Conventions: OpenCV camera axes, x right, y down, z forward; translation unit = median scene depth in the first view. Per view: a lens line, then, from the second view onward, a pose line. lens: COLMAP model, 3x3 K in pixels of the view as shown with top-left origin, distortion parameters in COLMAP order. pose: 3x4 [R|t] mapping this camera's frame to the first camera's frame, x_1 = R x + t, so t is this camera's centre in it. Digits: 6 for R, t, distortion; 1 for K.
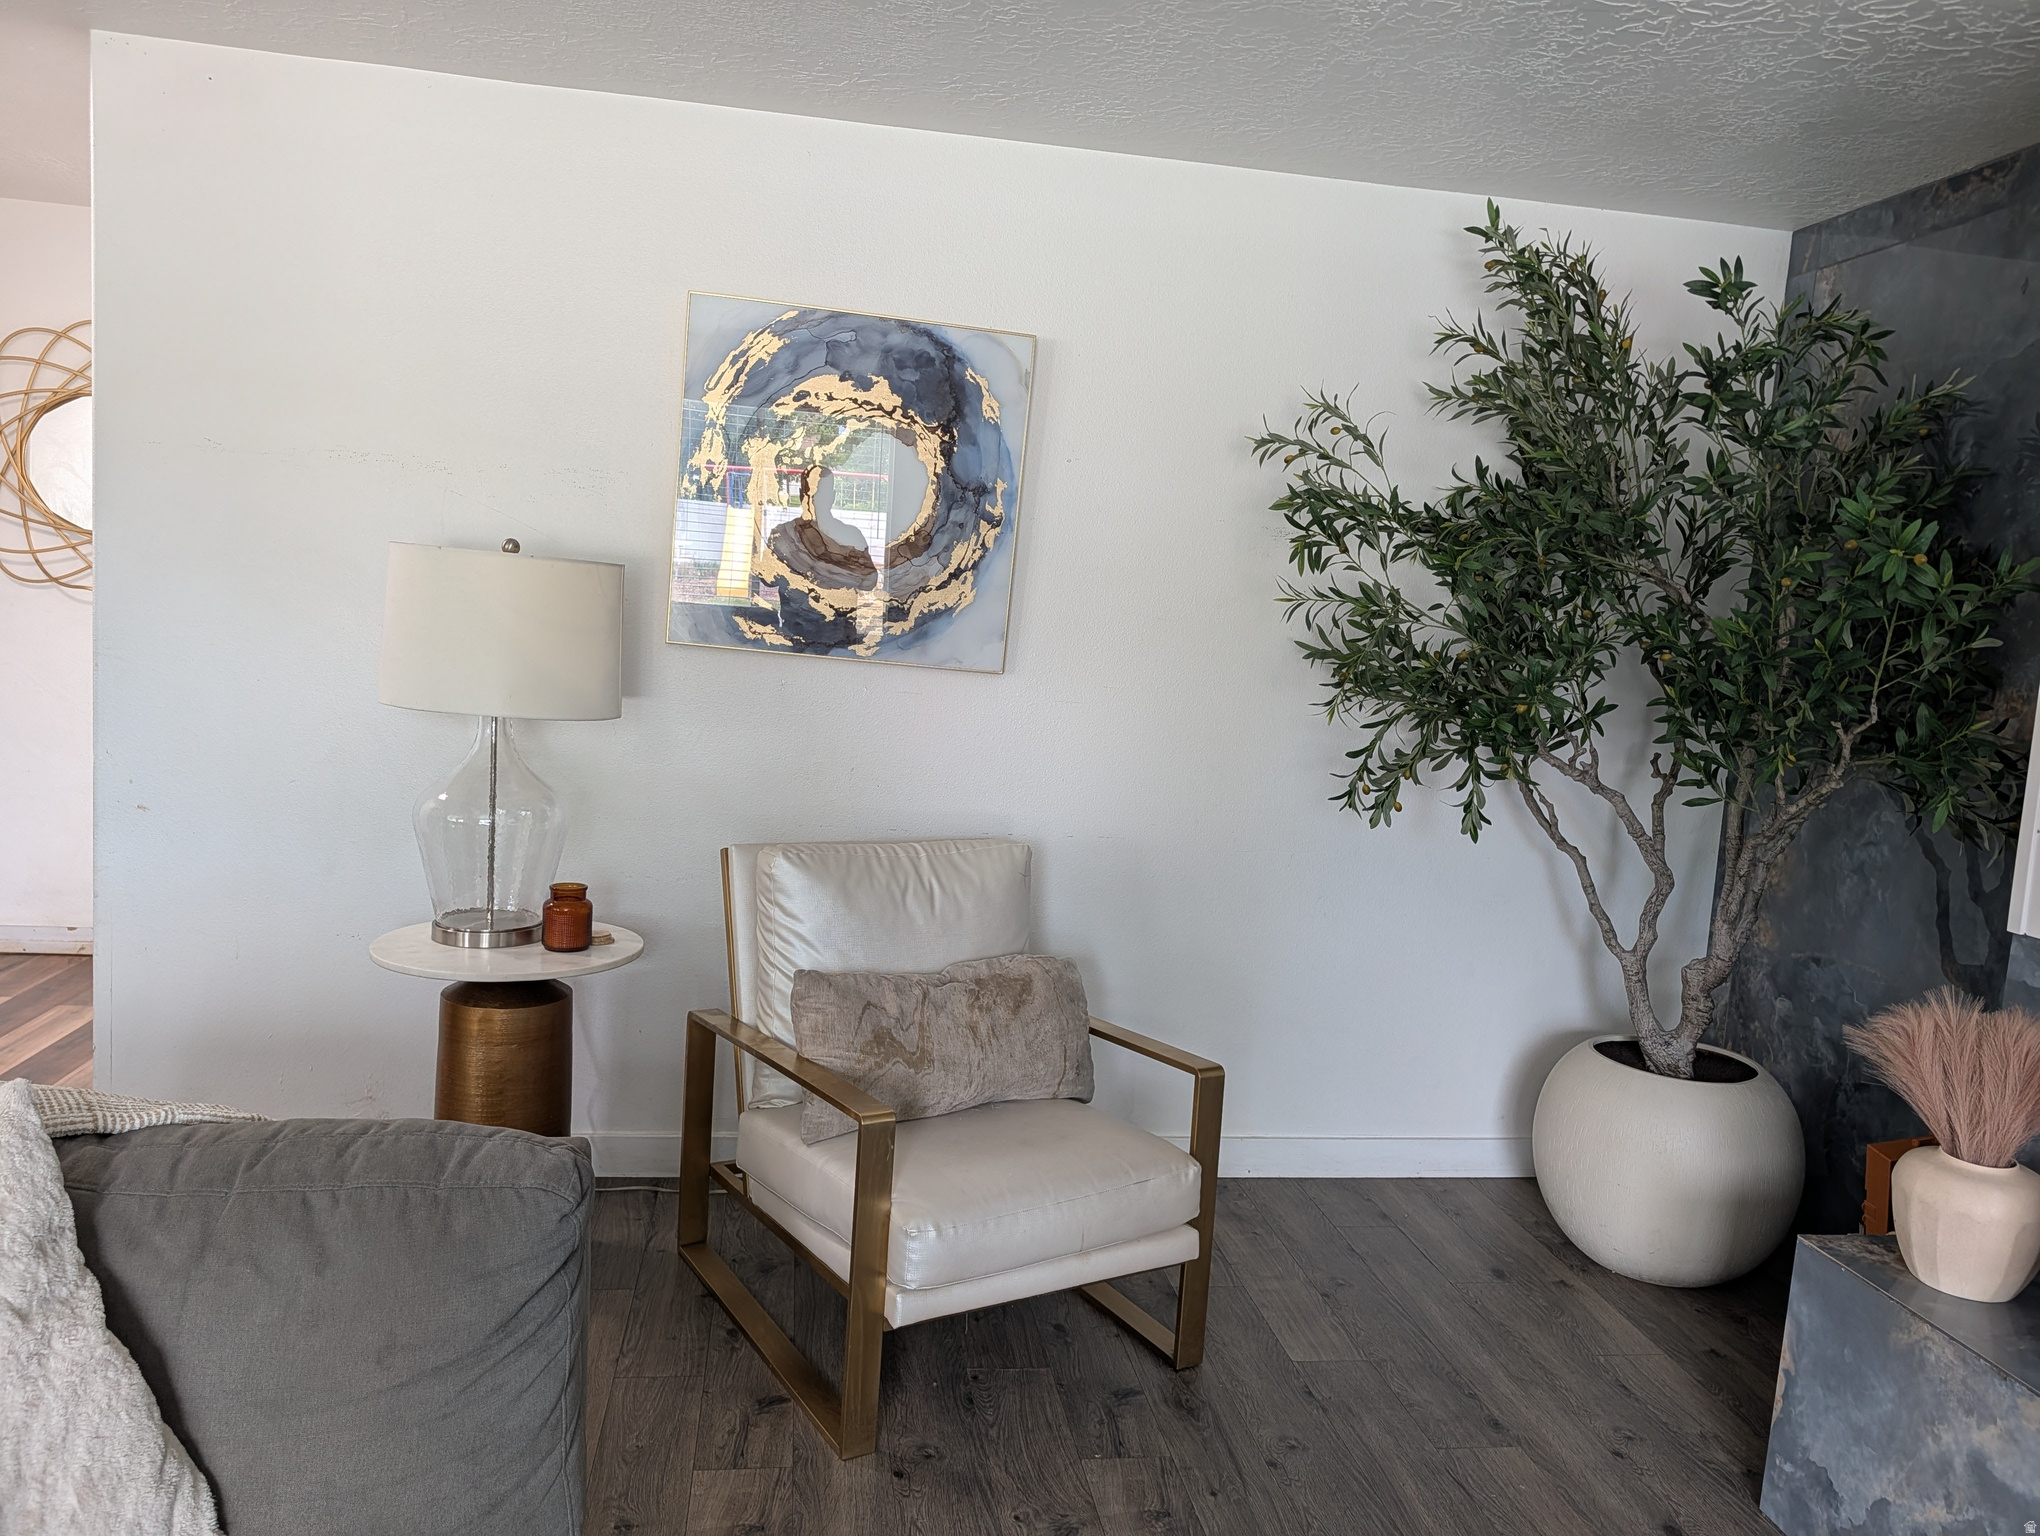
lens RADIAL K [[1461.8, 0, 1020.0], [0, 1461.8, 768.0], [0, 0, 1]] dist [0.014680, -0.004370]
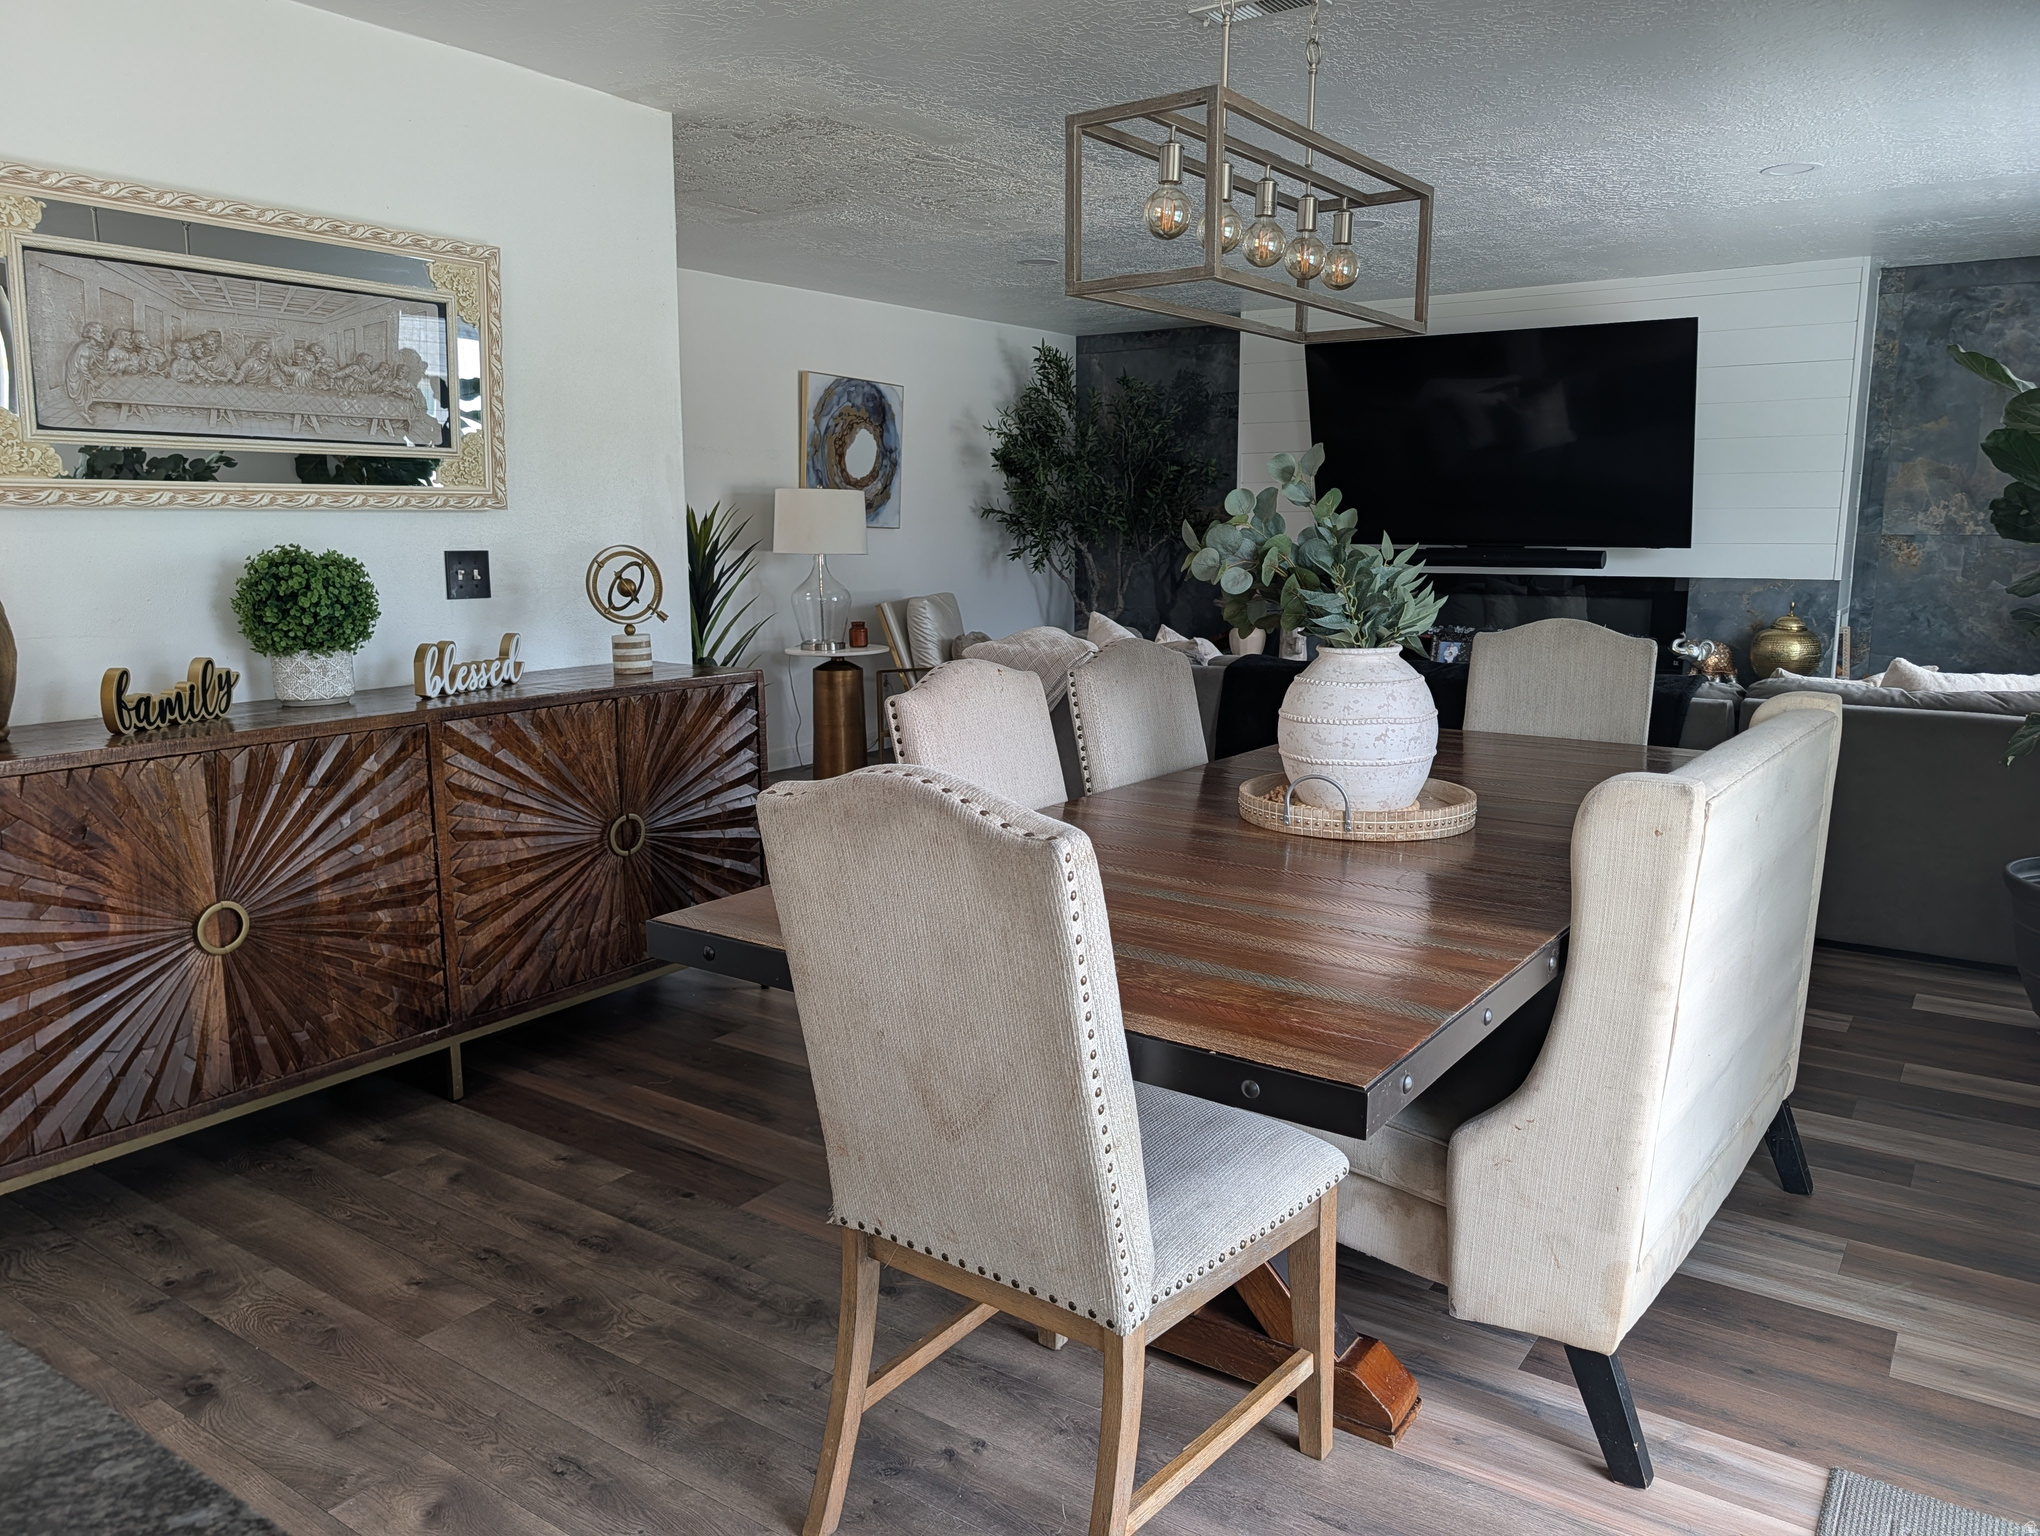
lens RADIAL K [[1463.7, 0, 1010.1], [0, 1463.7, 748.2], [0, 0, 1]] dist [0.018251, -0.012279]
pose [[0.697060, -0.180236, 0.693991, -1.677966], [0.127164, 0.983623, 0.127730, 0.008099], [-0.705647, -0.000785, 0.708563, -0.857482]]
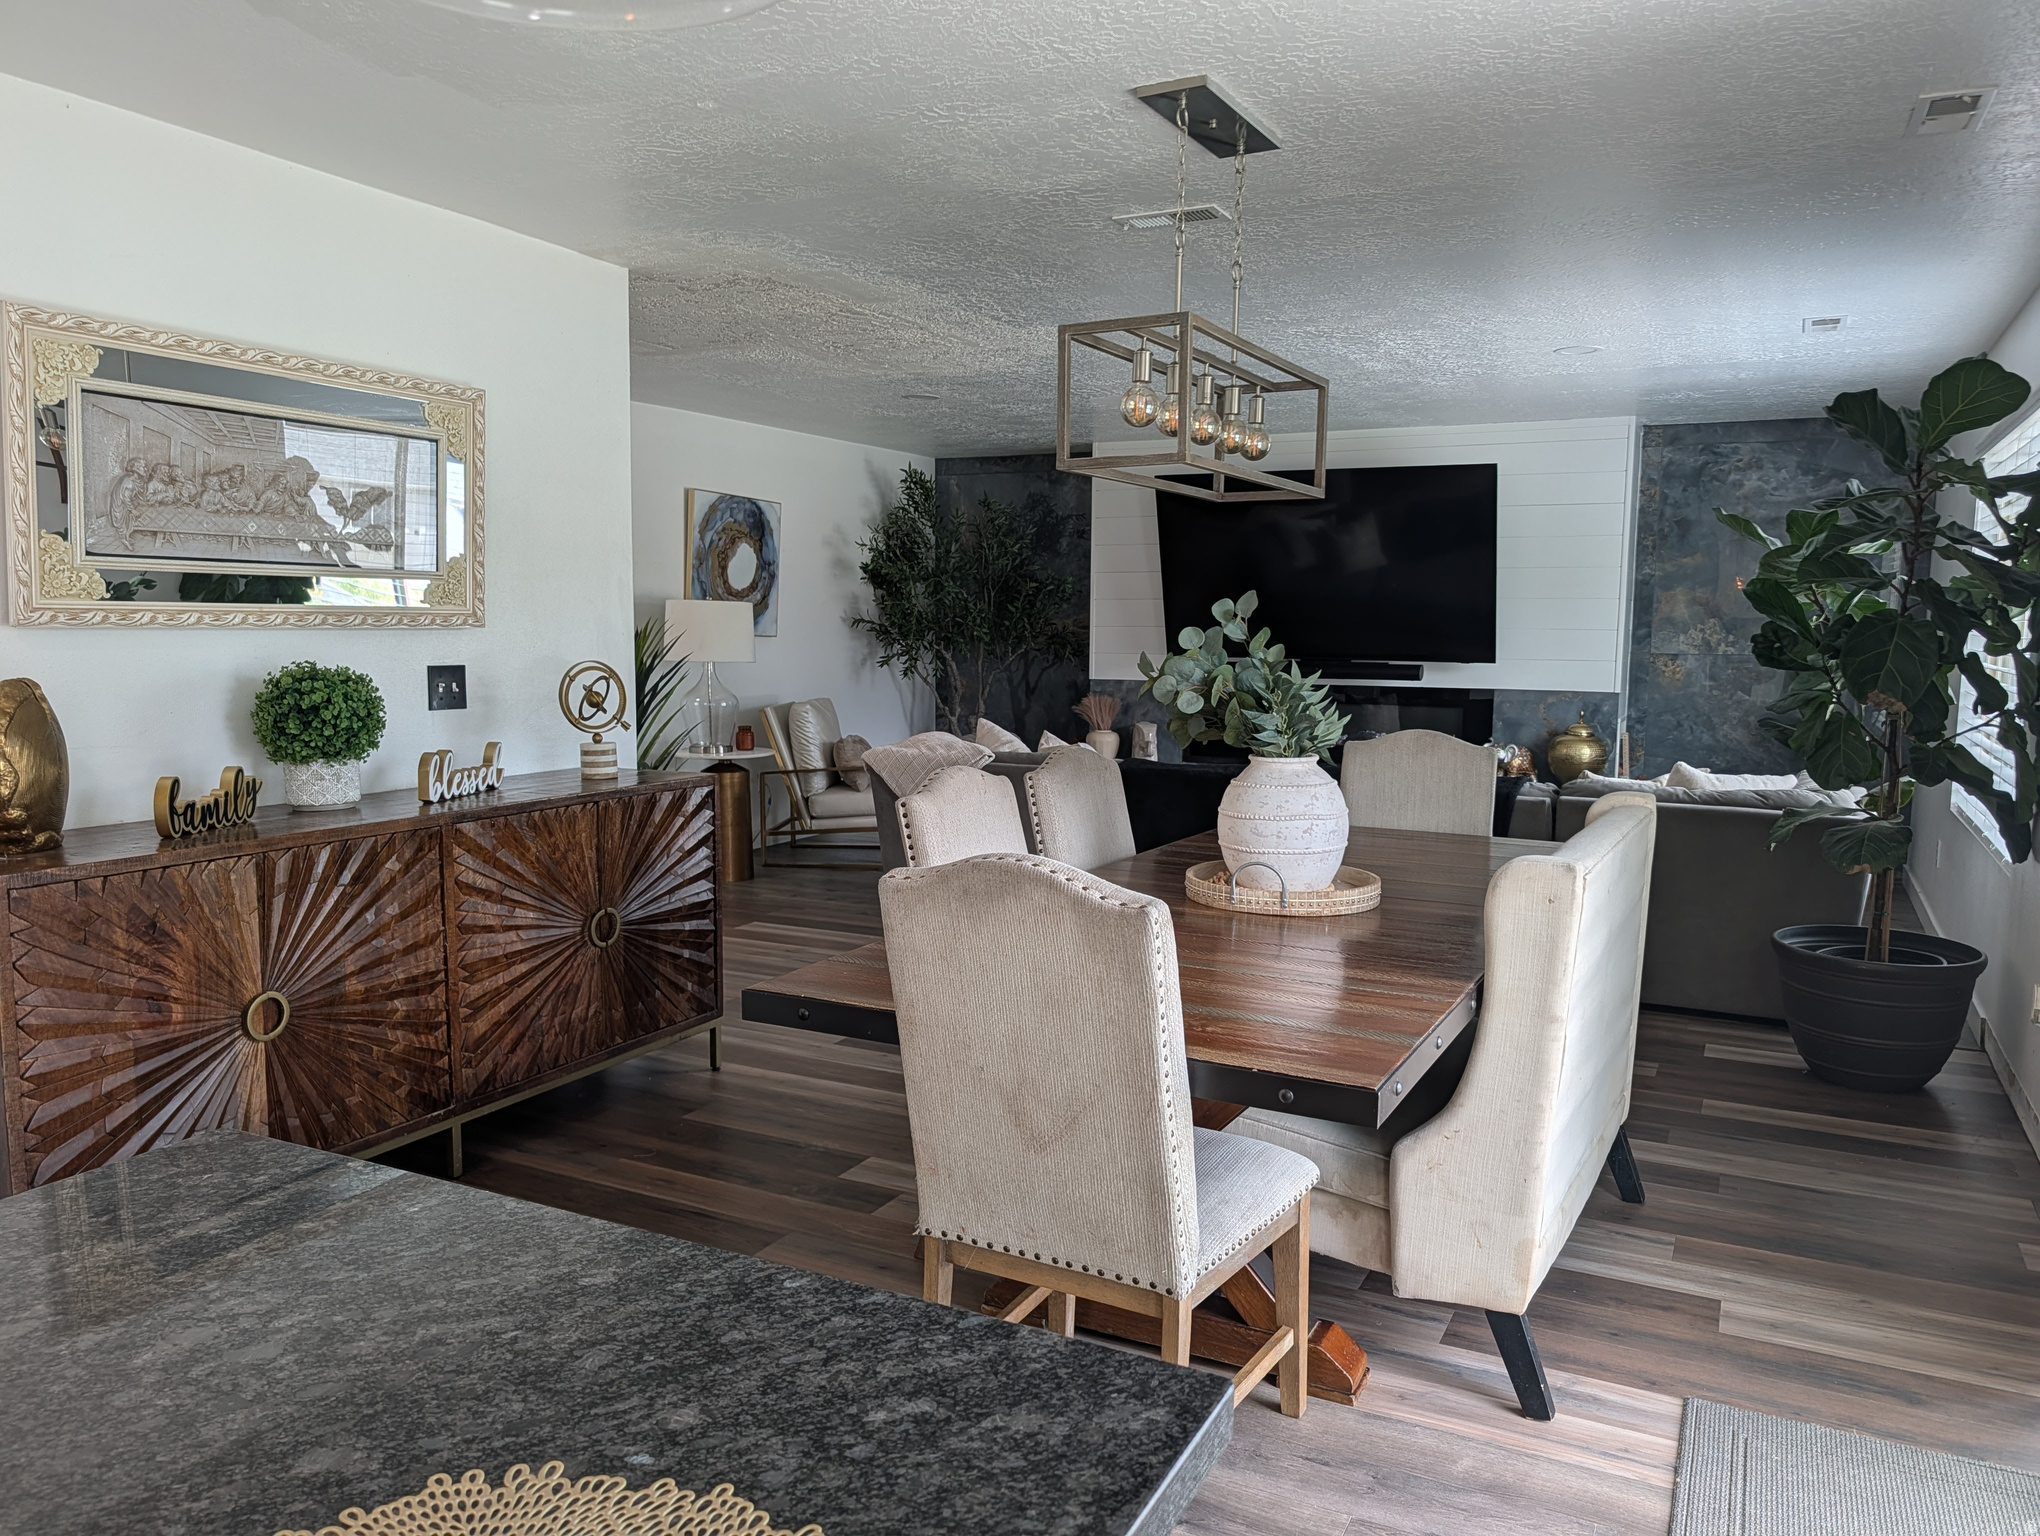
lens RADIAL K [[1461.8, 0, 1020.0], [0, 1461.8, 768.0], [0, 0, 1]] dist [0.014680, -0.004370]
pose [[0.593517, -0.143857, 0.791860, -1.851597], [0.118044, 0.988815, 0.091161, -0.021091], [-0.796117, 0.039369, 0.603860, -0.868858]]
